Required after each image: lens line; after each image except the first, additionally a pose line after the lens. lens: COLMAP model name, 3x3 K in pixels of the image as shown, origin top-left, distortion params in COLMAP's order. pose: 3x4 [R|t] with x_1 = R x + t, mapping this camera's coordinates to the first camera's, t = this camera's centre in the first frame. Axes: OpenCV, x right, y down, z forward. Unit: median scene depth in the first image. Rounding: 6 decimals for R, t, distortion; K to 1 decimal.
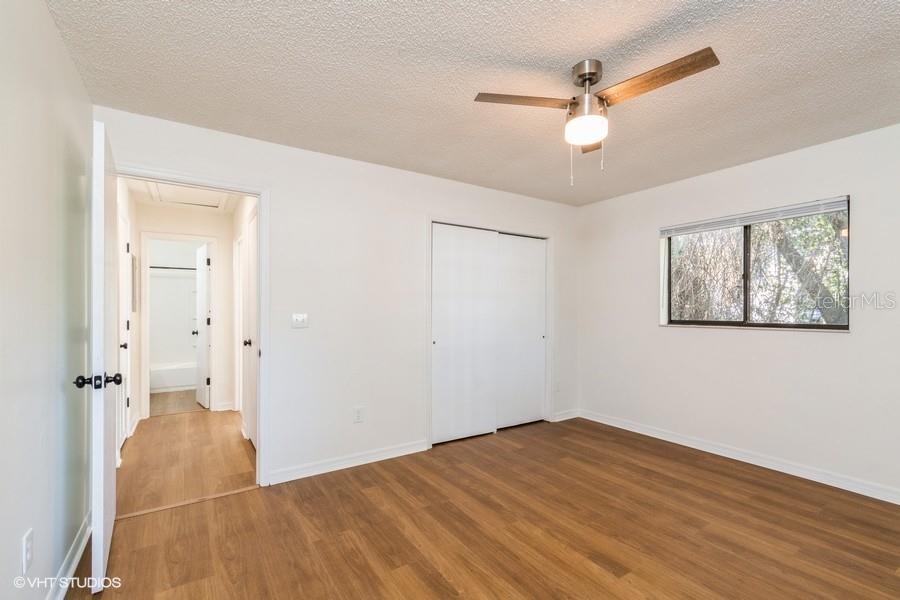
lens RADIAL K [[402.1, 0, 449.7], [0, 402.1, 306.2], [0, 0, 1]] dist [0.000043, -0.000043]
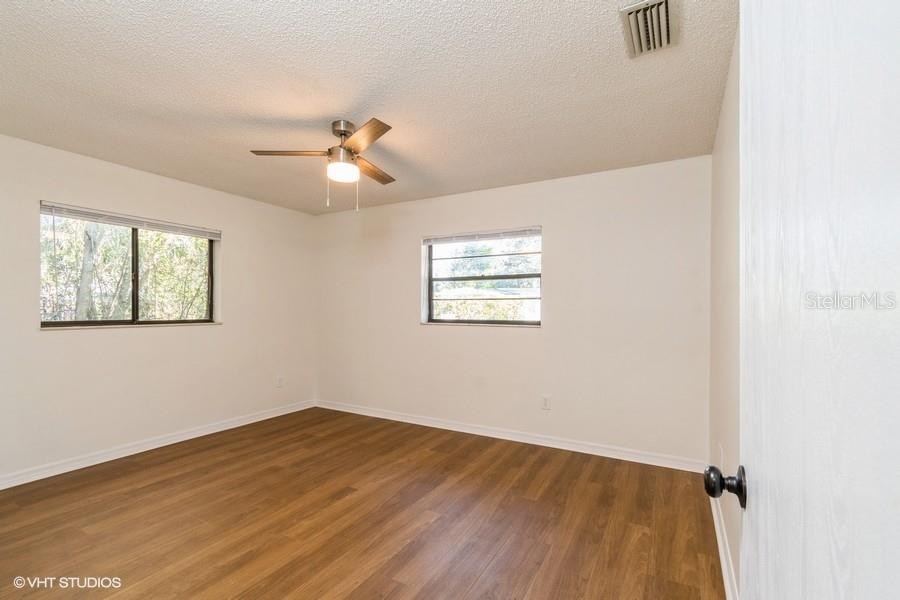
lens RADIAL K [[402.1, 0, 449.7], [0, 402.1, 306.2], [0, 0, 1]] dist [0.000043, -0.000043]
pose [[-0.455218, 0.003361, 0.890373, -0.879359], [-0.008314, 0.999933, -0.008025, 0.003608], [-0.890341, -0.011056, -0.455160, 1.141373]]
